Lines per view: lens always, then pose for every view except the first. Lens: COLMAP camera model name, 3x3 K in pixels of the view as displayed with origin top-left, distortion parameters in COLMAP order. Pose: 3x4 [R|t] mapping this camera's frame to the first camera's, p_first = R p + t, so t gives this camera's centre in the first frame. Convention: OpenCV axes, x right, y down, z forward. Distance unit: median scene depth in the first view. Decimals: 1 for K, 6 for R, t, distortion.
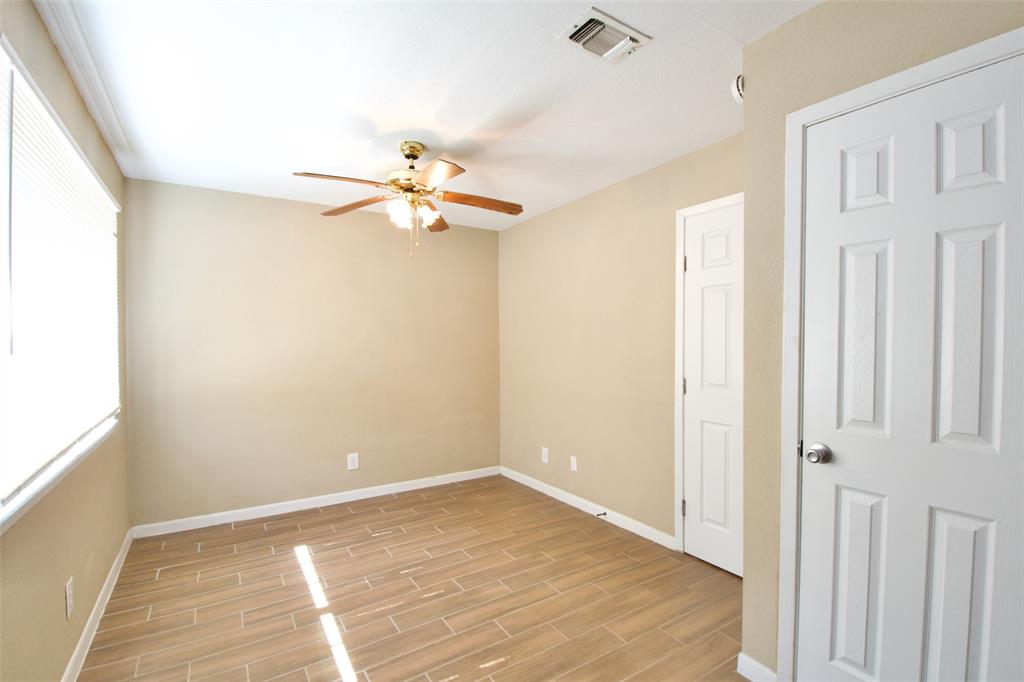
lens RADIAL K [[457.7, 0, 512.7], [0, 457.7, 345.2], [0, 0, 1]] dist [-0.017192, -0.000974]
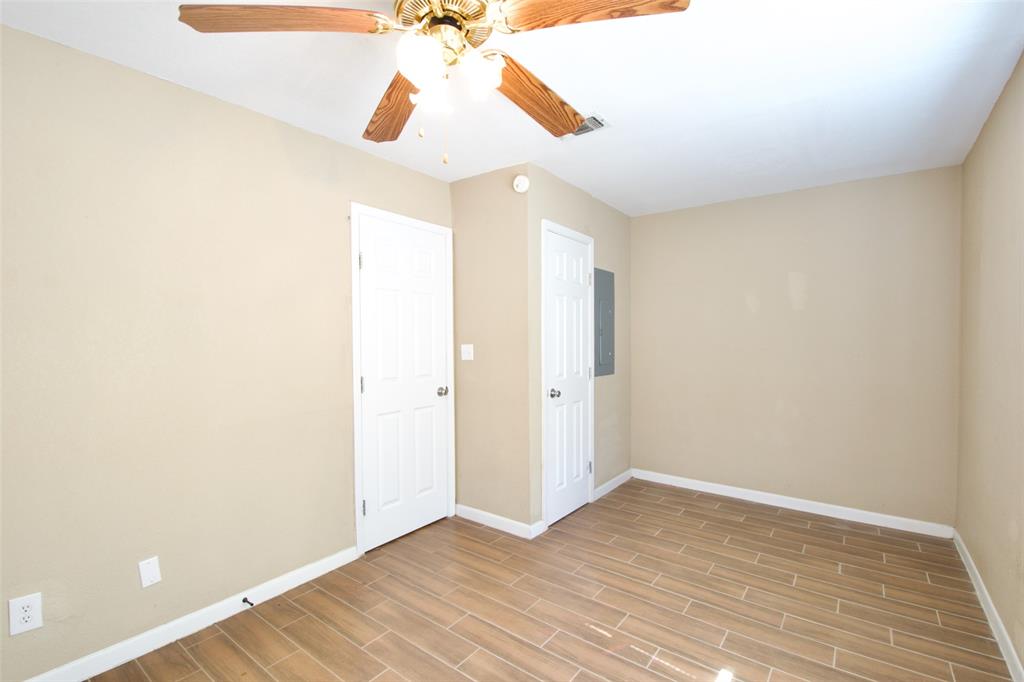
lens RADIAL K [[457.7, 0, 510.5], [0, 457.7, 338.3], [0, 0, 1]] dist [-0.017192, -0.000974]
pose [[-0.341295, 0.004708, 0.939945, -0.666033], [0.014858, 0.999890, 0.000386, -0.006820], [-0.939839, 0.014097, -0.341327, 1.039363]]
